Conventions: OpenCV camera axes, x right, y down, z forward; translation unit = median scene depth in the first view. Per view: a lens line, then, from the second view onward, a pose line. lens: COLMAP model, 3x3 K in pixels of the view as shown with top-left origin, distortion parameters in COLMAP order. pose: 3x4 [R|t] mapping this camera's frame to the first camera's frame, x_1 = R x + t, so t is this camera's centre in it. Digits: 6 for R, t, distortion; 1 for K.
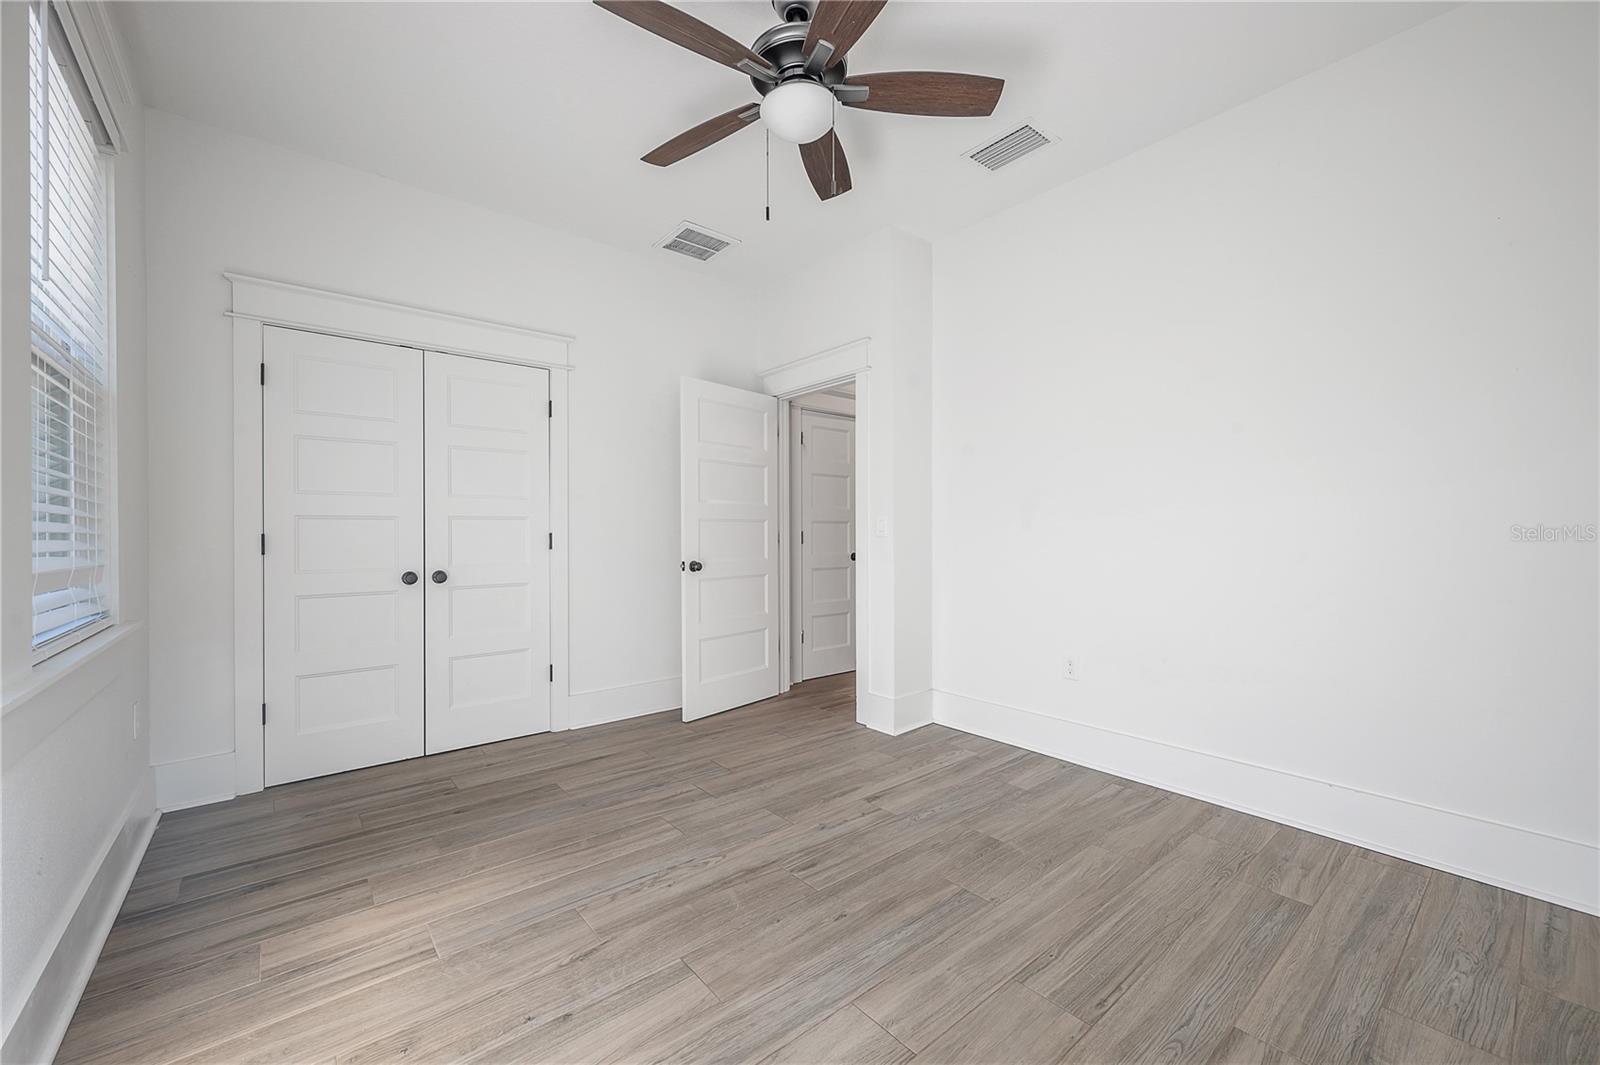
lens RADIAL K [[633.9, 0, 800.0], [0, 633.9, 532.5], [0, 0, 1]] dist [0.001804, 0.000296]
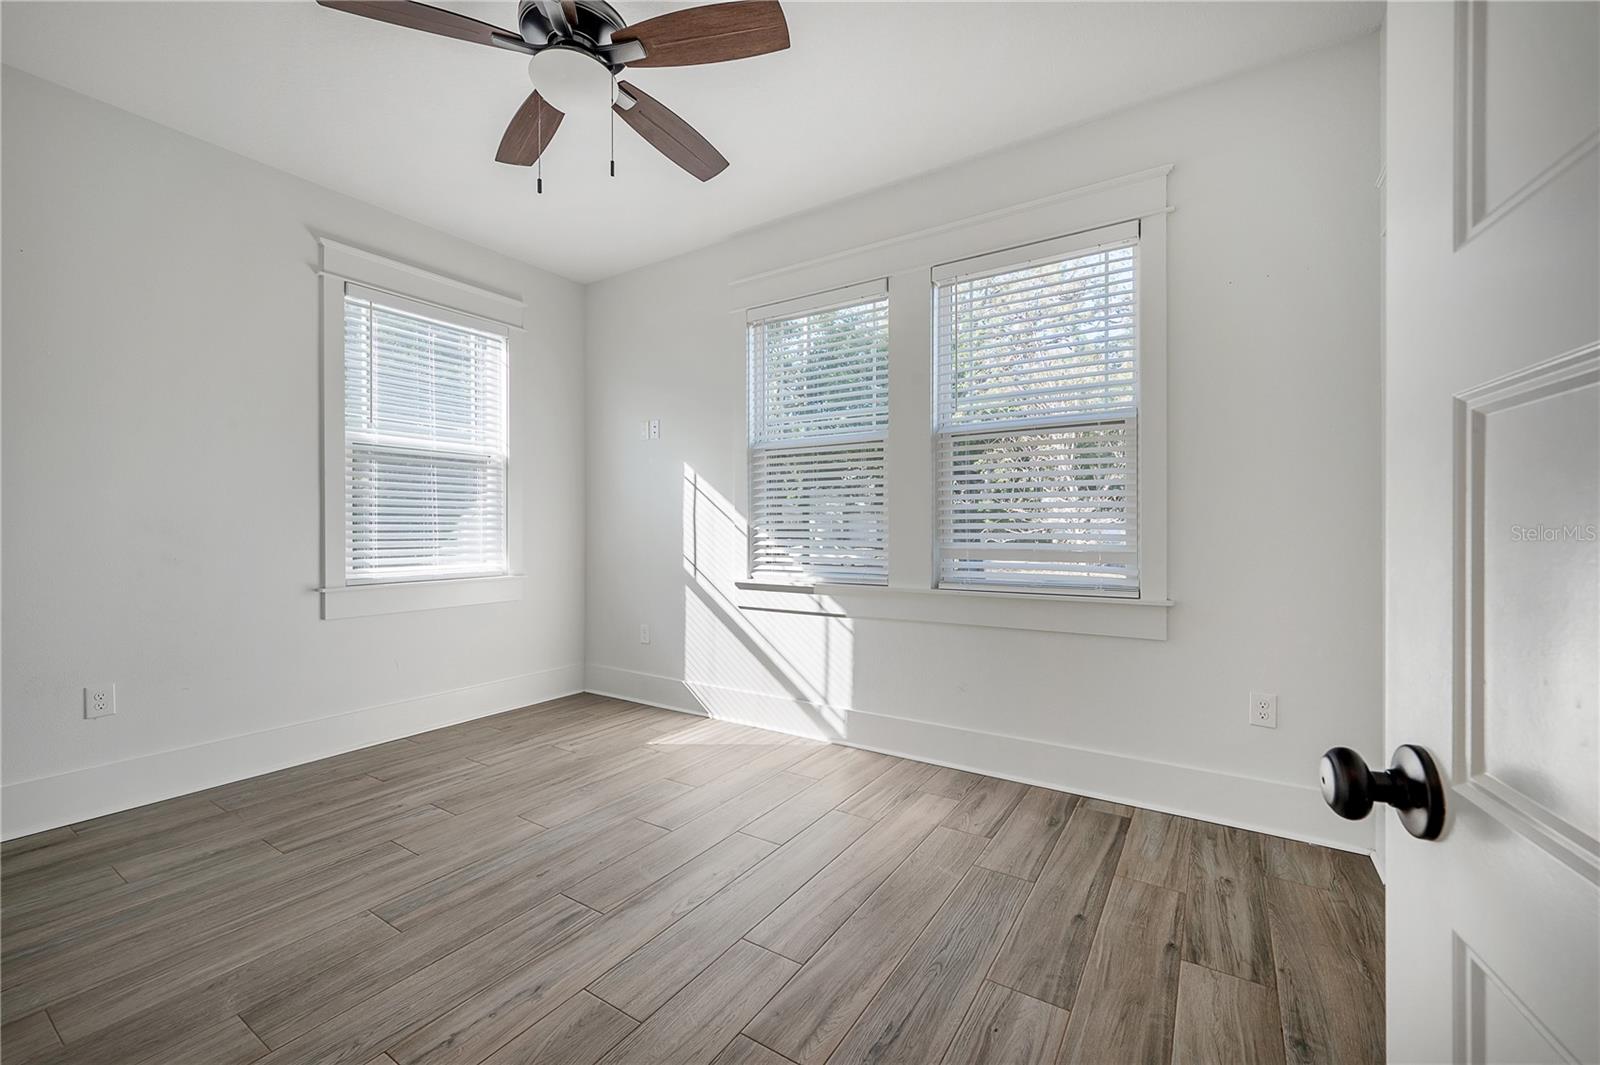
lens RADIAL K [[633.9, 0, 800.0], [0, 633.9, 532.5], [0, 0, 1]] dist [0.001804, 0.000296]
pose [[-0.952643, 0.006428, -0.304022, -0.028681], [0.005063, 0.999973, 0.005276, 0.001632], [0.304048, 0.003487, -0.952650, 1.978546]]
